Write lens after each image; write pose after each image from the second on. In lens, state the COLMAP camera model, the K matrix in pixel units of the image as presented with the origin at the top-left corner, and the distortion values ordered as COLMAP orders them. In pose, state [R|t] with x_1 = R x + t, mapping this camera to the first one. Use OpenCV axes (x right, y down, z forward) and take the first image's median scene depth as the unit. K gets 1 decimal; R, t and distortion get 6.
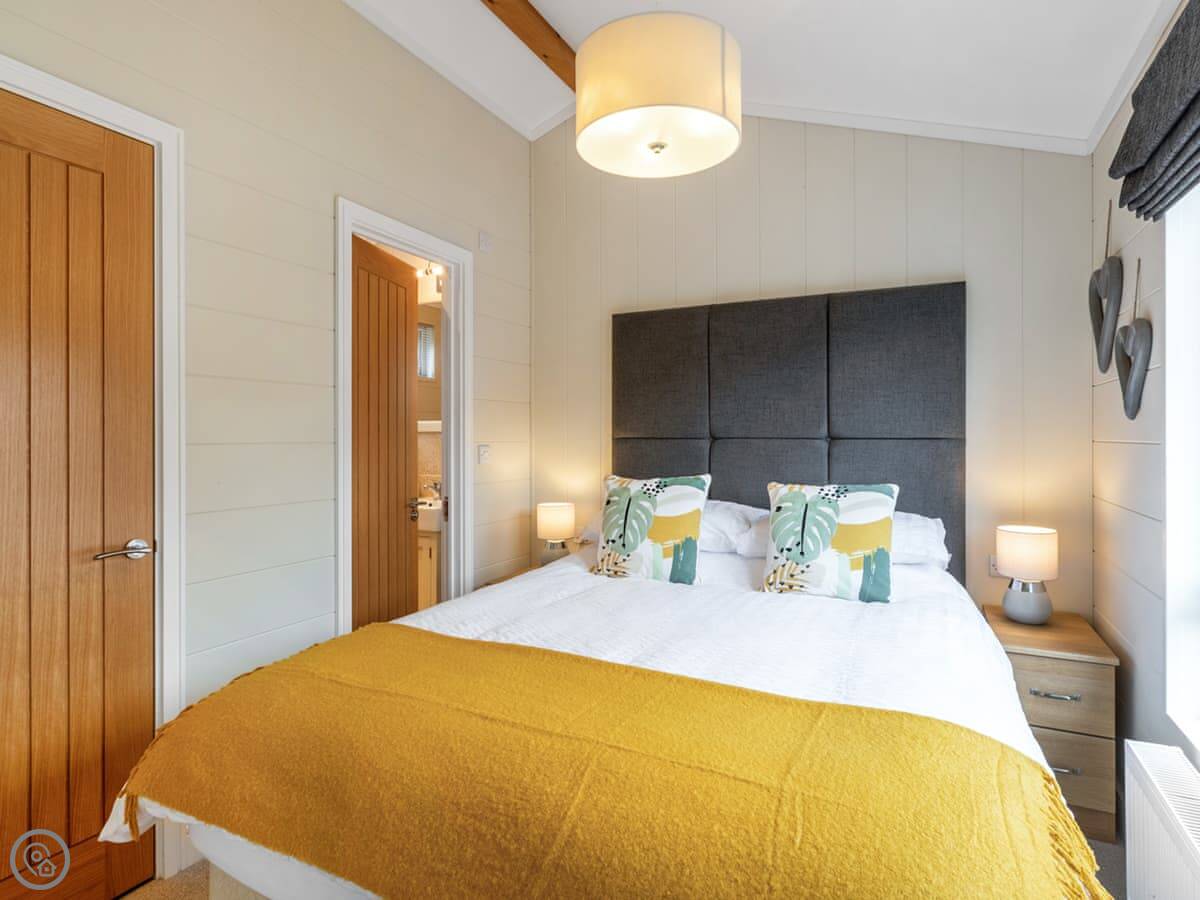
lens RADIAL K [[633.5, 0, 600.0], [0, 633.5, 450.0], [0, 0, 1]] dist [0.001690, 0.001120]
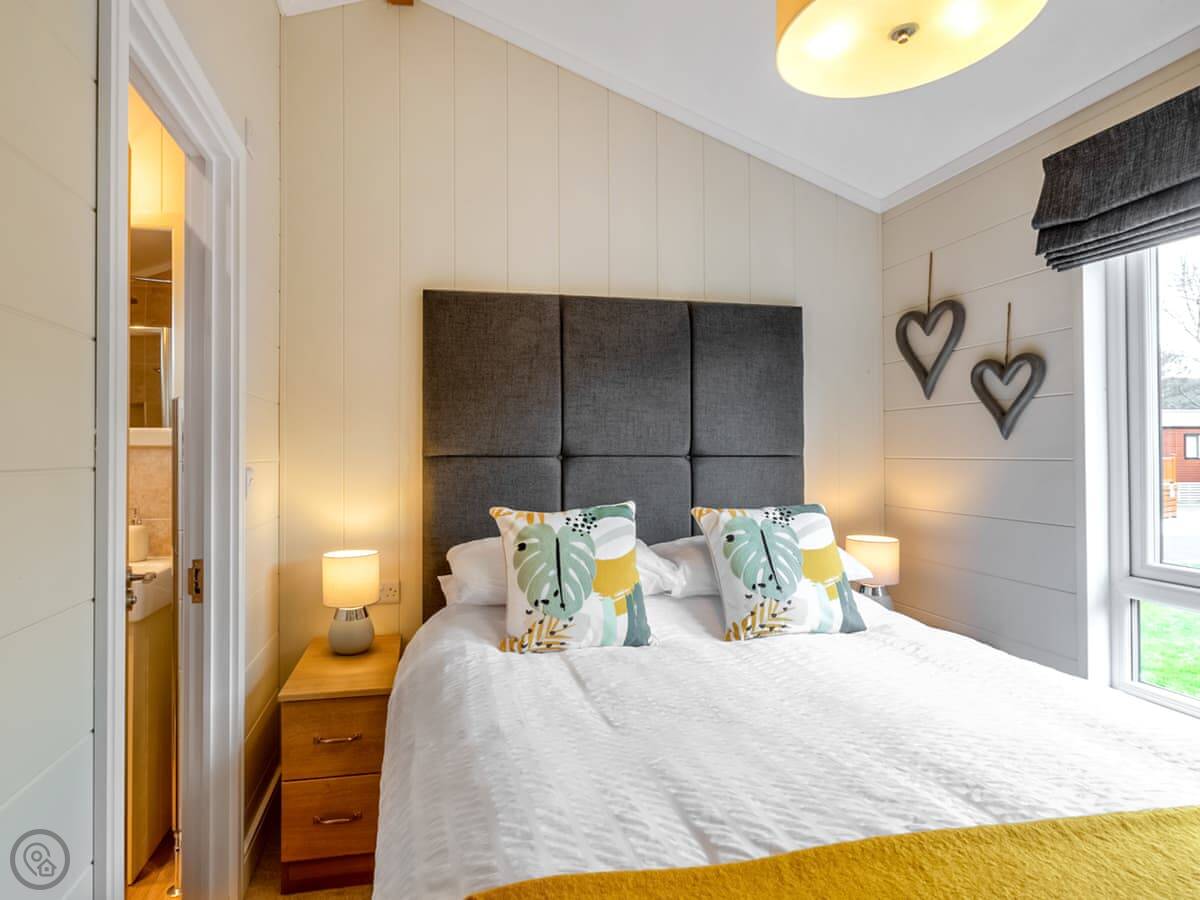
lens RADIAL K [[633.5, 0, 600.0], [0, 633.5, 450.0], [0, 0, 1]] dist [0.001690, 0.001120]
pose [[0.803123, 0.004393, 0.595798, -0.313334], [0.013027, 0.999604, -0.024931, -0.005895], [-0.595671, 0.027785, 0.802747, 0.349748]]
